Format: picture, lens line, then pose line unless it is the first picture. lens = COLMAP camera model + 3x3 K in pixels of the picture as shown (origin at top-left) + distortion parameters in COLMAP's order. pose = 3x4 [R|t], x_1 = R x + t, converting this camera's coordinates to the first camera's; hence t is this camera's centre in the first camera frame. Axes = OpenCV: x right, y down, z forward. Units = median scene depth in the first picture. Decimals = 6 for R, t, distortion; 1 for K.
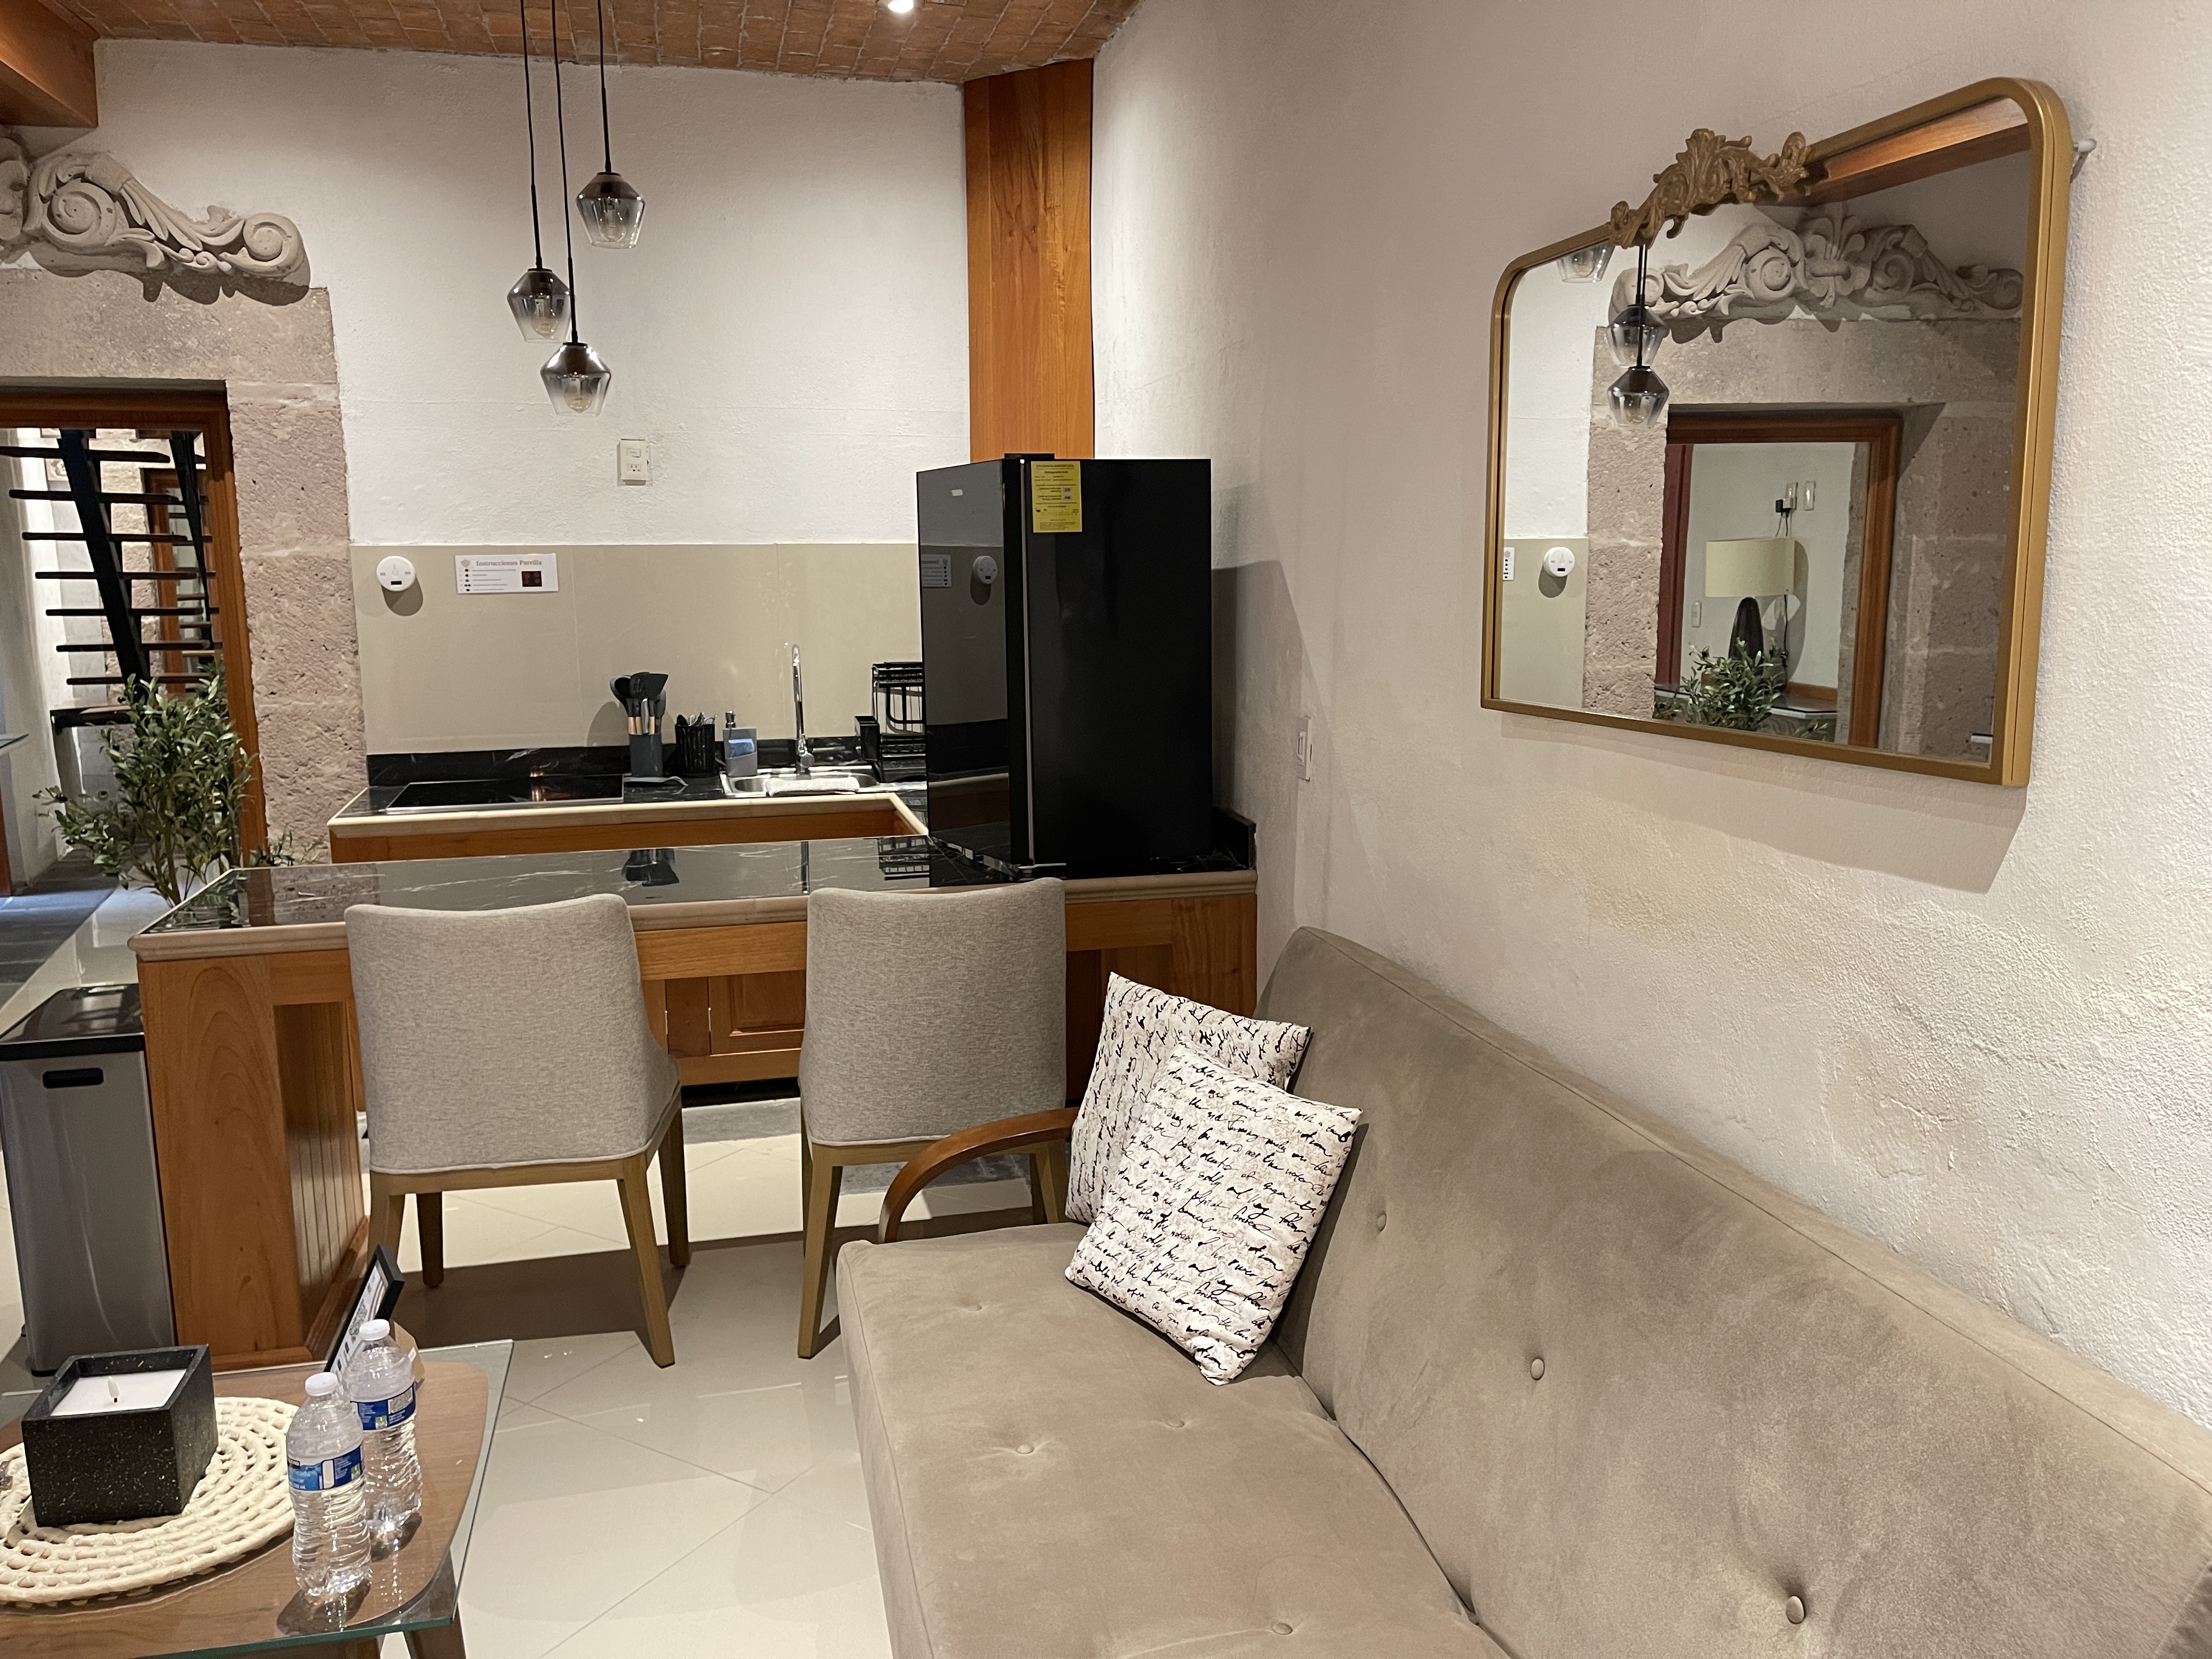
lens RADIAL K [[1676.7, 0, 1107.8], [0, 1676.7, 824.4], [0, 0, 1]] dist [0.023228, -0.010466]
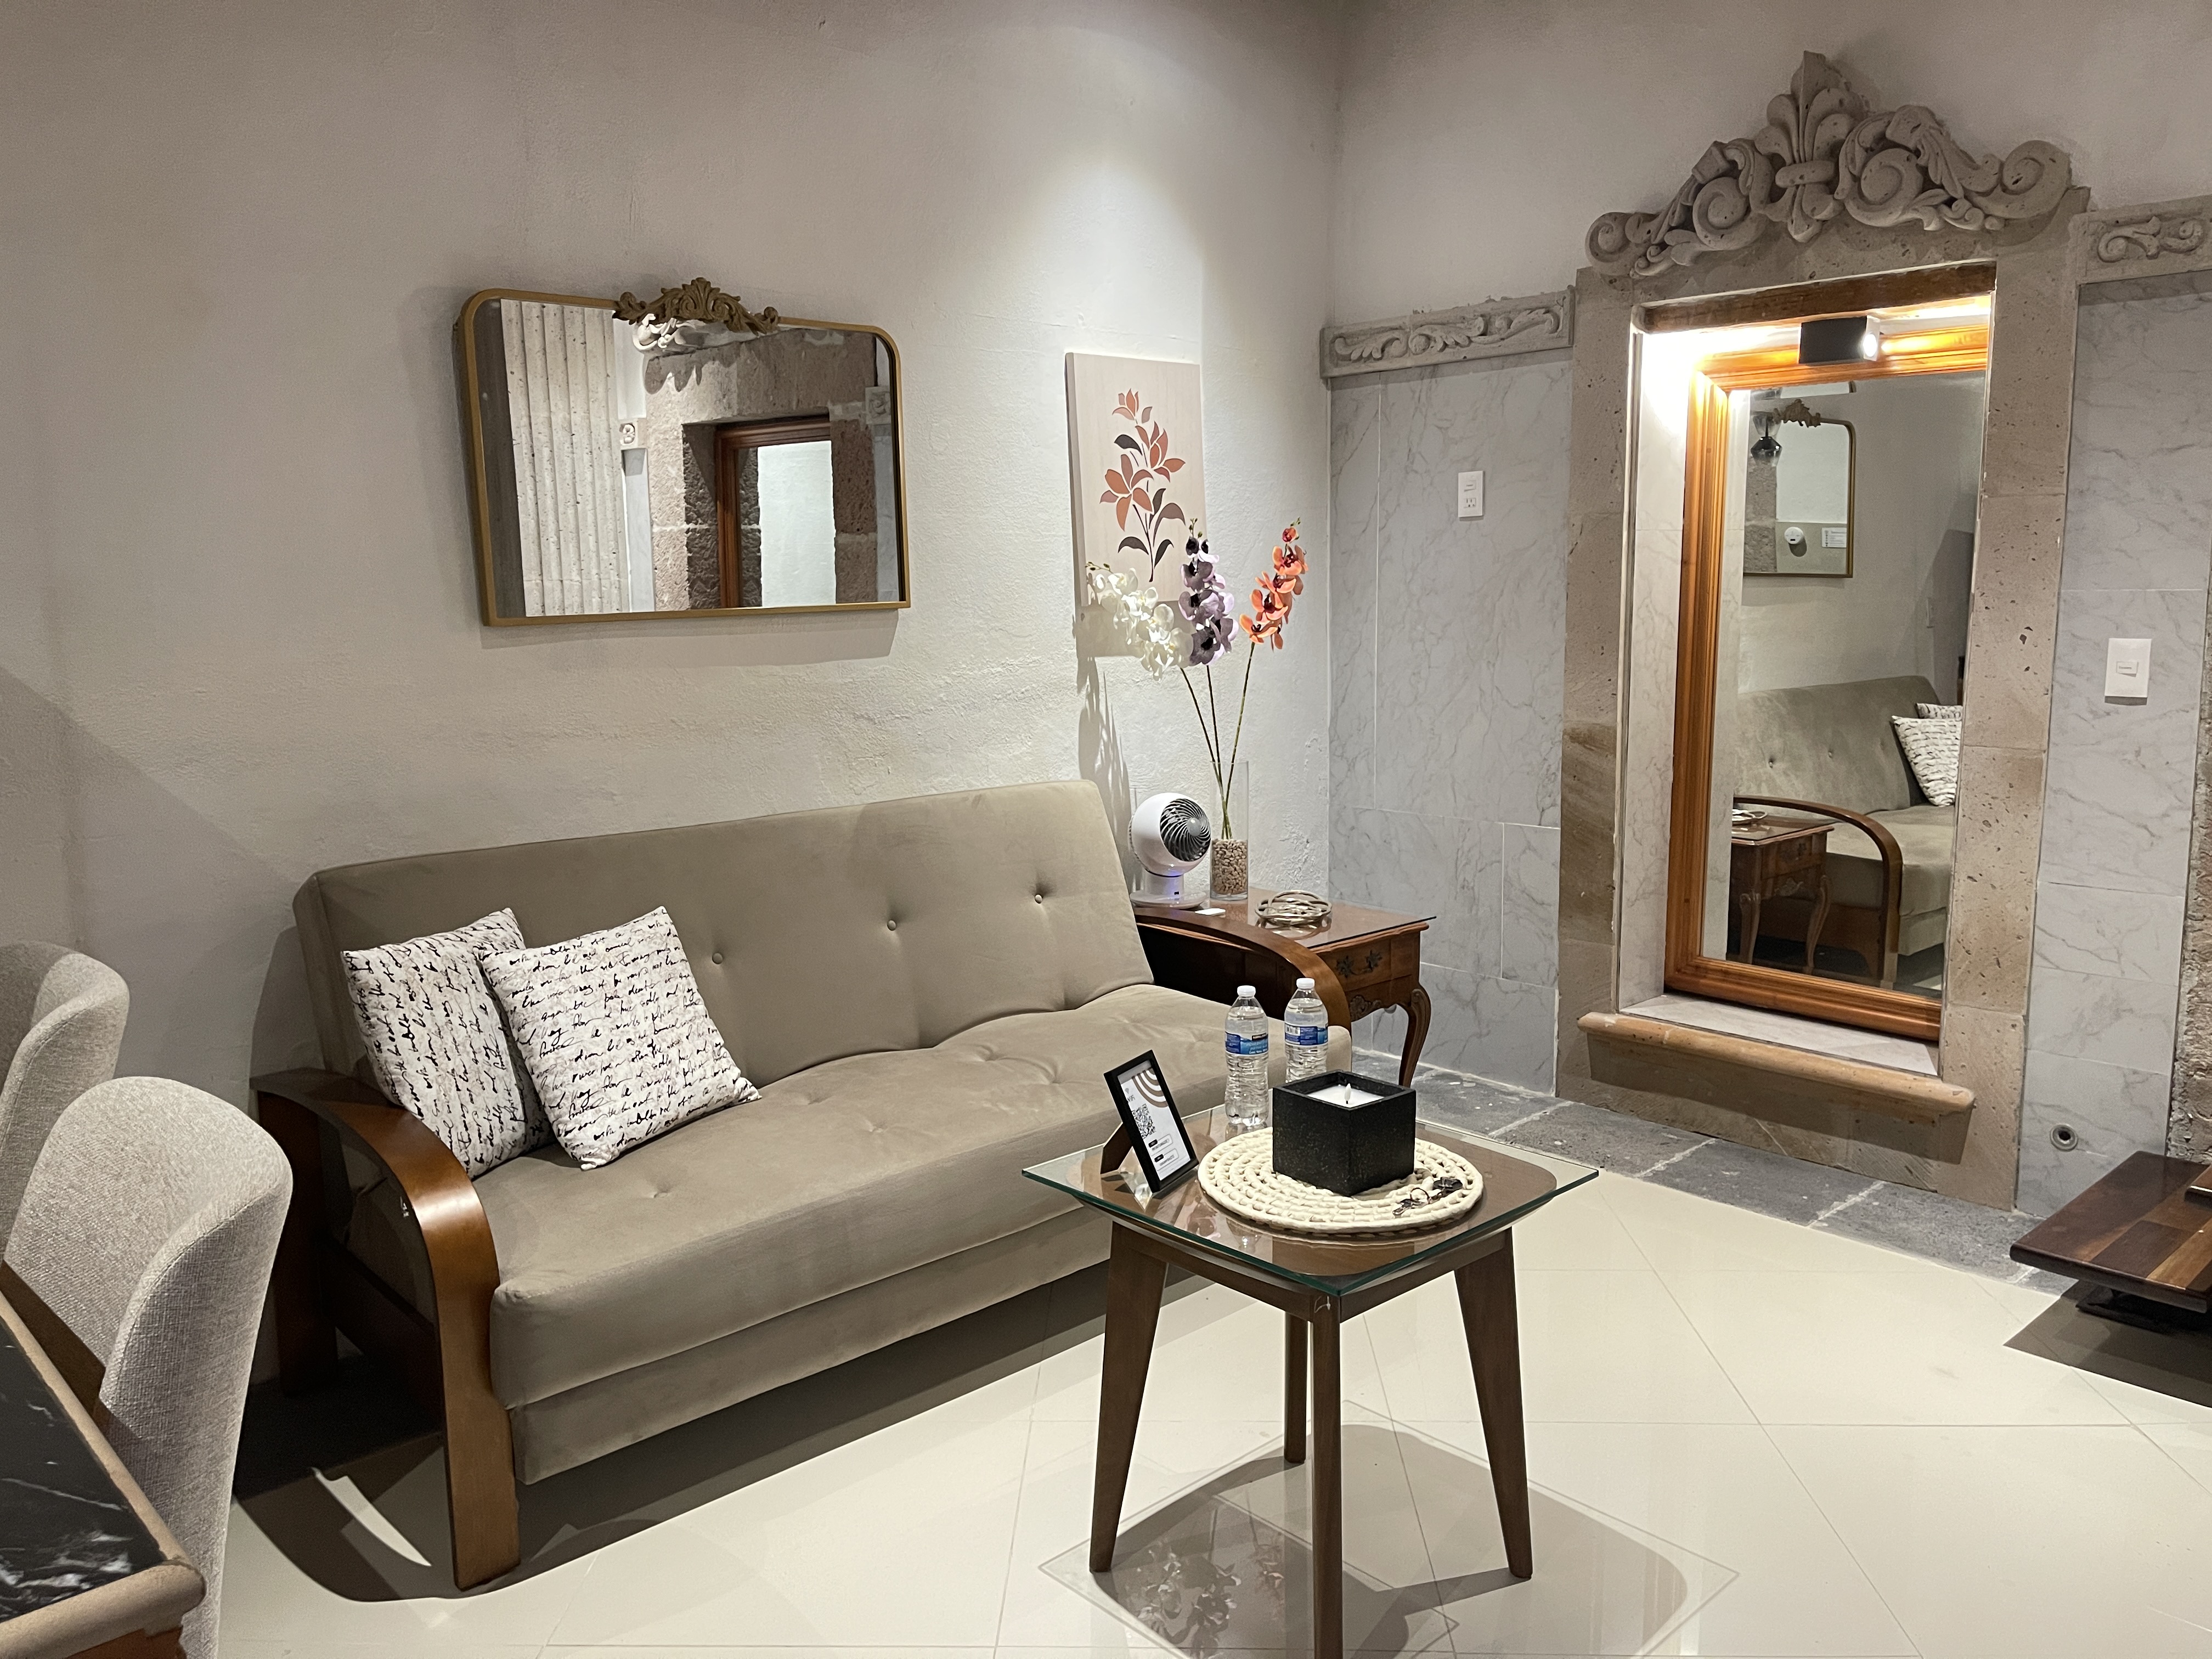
lens RADIAL K [[1676.7, 0, 1108.1], [0, 1676.7, 834.9], [0, 0, 1]] dist [0.023228, -0.010466]
pose [[-0.495515, -0.127534, 0.859186, -1.167454], [0.148175, 0.962252, 0.228289, -0.143099], [-0.855868, 0.240431, -0.457912, 1.249686]]
